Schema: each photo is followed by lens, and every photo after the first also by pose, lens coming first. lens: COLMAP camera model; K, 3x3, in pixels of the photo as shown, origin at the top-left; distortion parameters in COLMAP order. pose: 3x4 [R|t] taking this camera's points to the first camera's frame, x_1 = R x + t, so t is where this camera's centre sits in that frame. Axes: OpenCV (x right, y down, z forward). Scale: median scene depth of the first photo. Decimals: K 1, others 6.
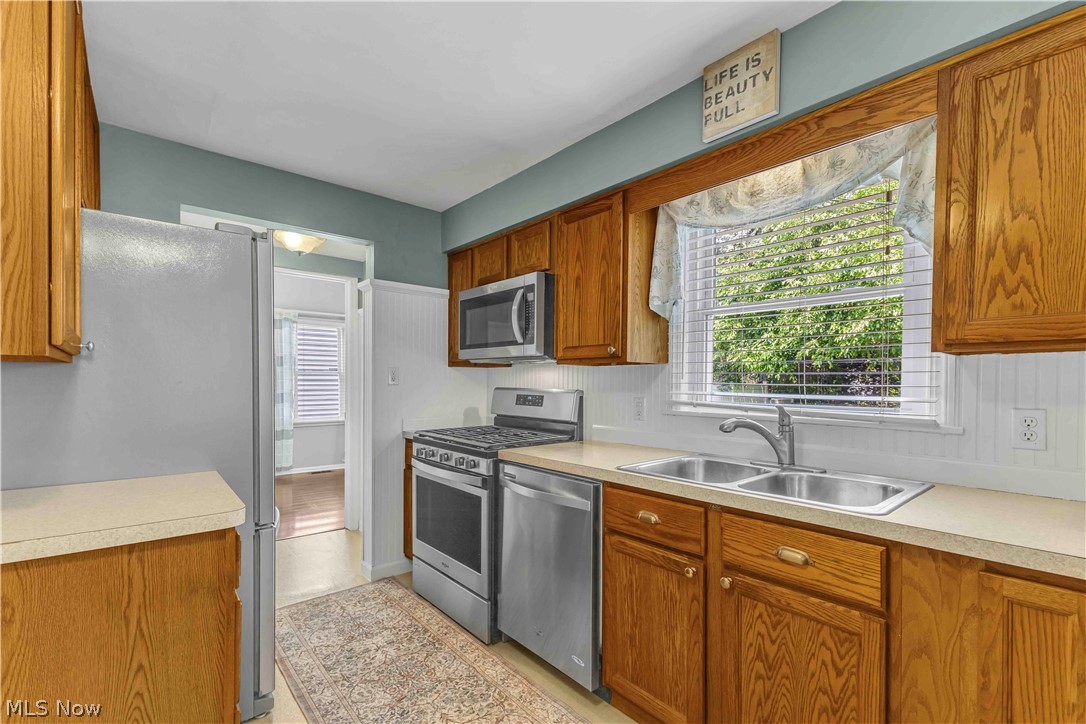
lens RADIAL K [[472.1, 0, 543.0], [0, 472.1, 362.0], [0, 0, 1]] dist [0.001585, 0.000137]
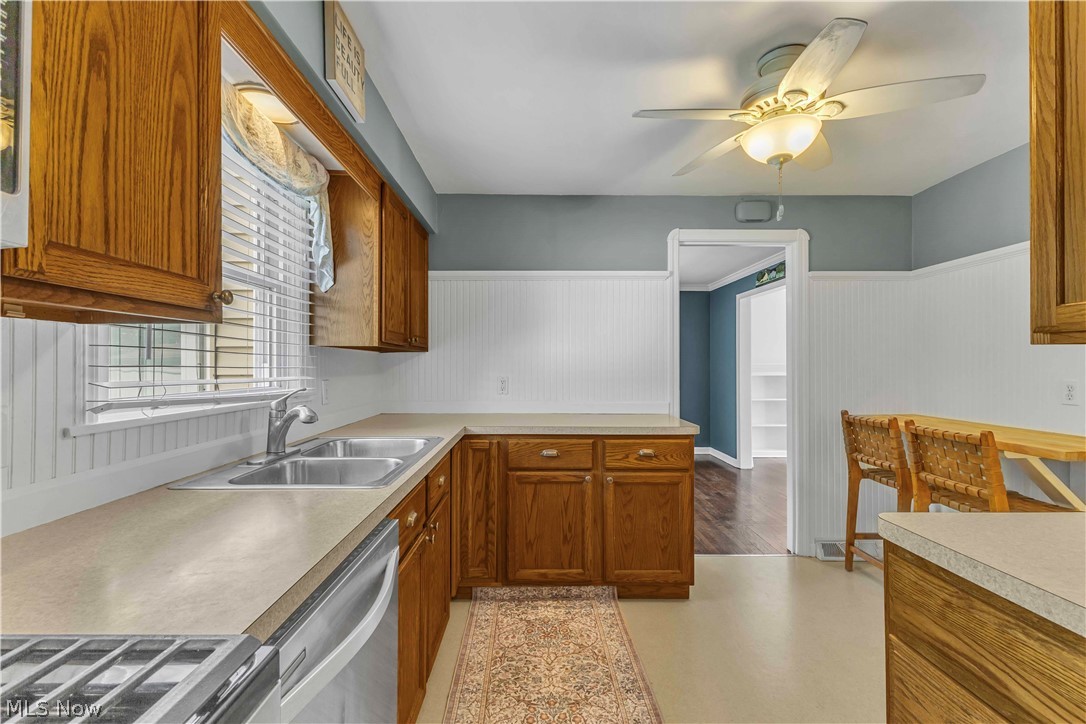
lens RADIAL K [[472.1, 0, 543.0], [0, 472.1, 362.0], [0, 0, 1]] dist [0.001585, 0.000137]
pose [[-0.767110, 0.002226, 0.641511, -0.864580], [-0.001648, 0.999984, -0.005441, 0.048029], [-0.641513, -0.005230, -0.767094, 1.783034]]
